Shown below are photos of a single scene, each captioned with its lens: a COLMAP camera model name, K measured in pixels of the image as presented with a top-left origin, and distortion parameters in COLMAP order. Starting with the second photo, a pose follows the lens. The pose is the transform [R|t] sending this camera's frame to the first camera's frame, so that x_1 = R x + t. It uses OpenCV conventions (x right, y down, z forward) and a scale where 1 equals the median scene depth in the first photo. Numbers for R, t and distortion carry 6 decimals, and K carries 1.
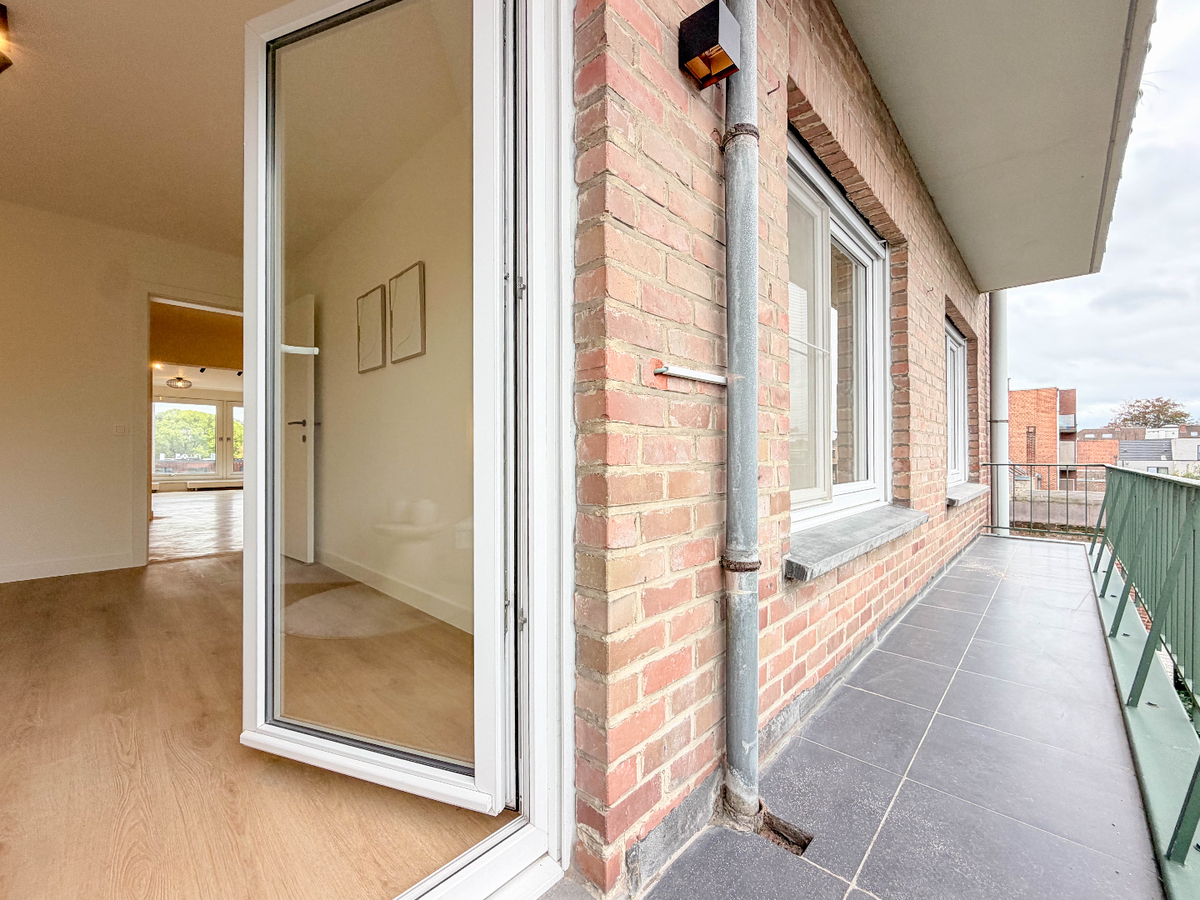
lens RADIAL K [[484.8, 0, 598.2], [0, 484.8, 450.0], [0, 0, 1]] dist [-0.001916, -0.000292]
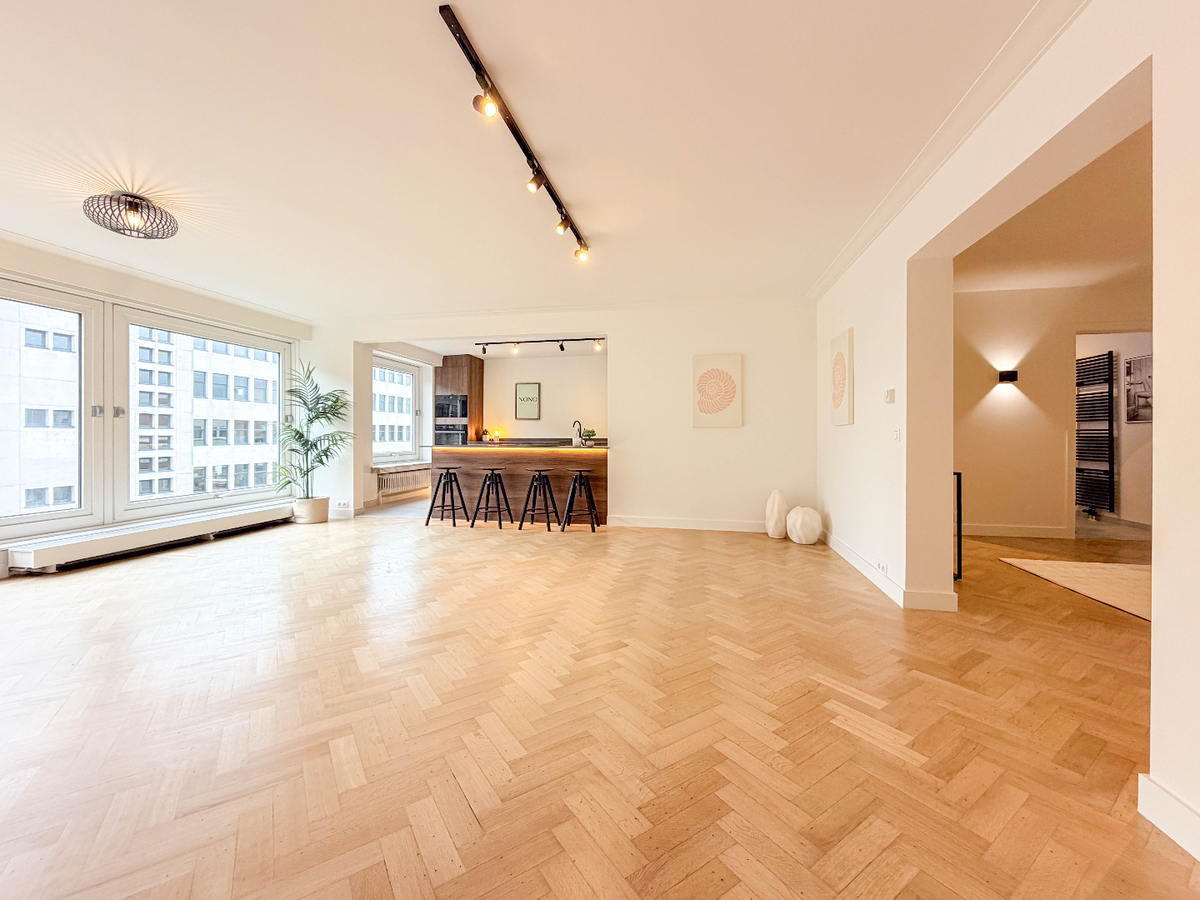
lens RADIAL K [[484.4, 0, 607.7], [0, 484.4, 436.4], [0, 0, 1]] dist [-0.001762, -0.000315]
pose [[0.839045, -0.001576, 0.544060, -0.661091], [-0.006748, 0.999889, 0.013304, -0.011571], [-0.544020, -0.014834, 0.838941, 0.510239]]
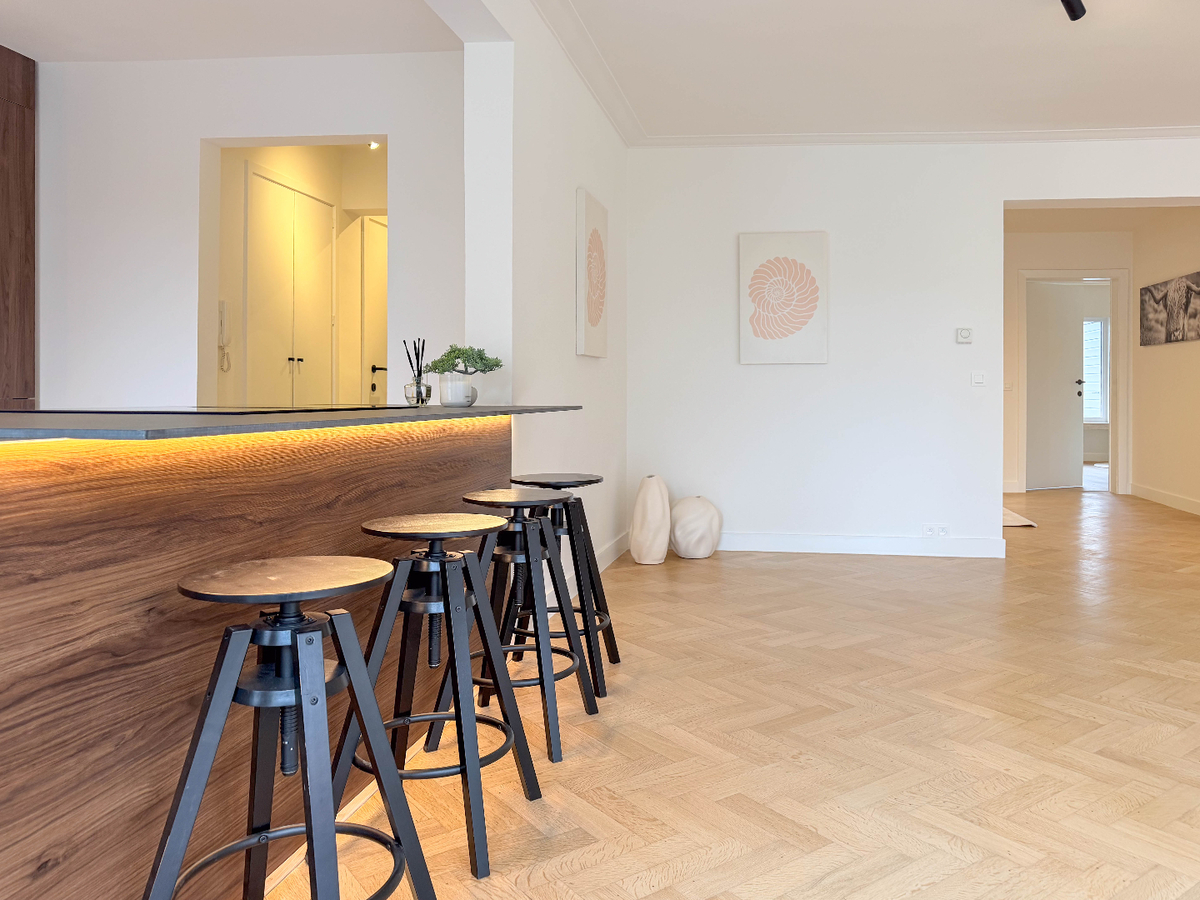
lens RADIAL K [[895.5, 0, 696.7], [0, 895.5, 395.2], [0, 0, 1]] dist [0.000133, -0.004853]
pose [[-0.606207, -0.006719, 0.795279, -0.659013], [-0.016197, 0.999861, -0.003899, 0.001496], [-0.795142, -0.015244, -0.606232, 1.010251]]
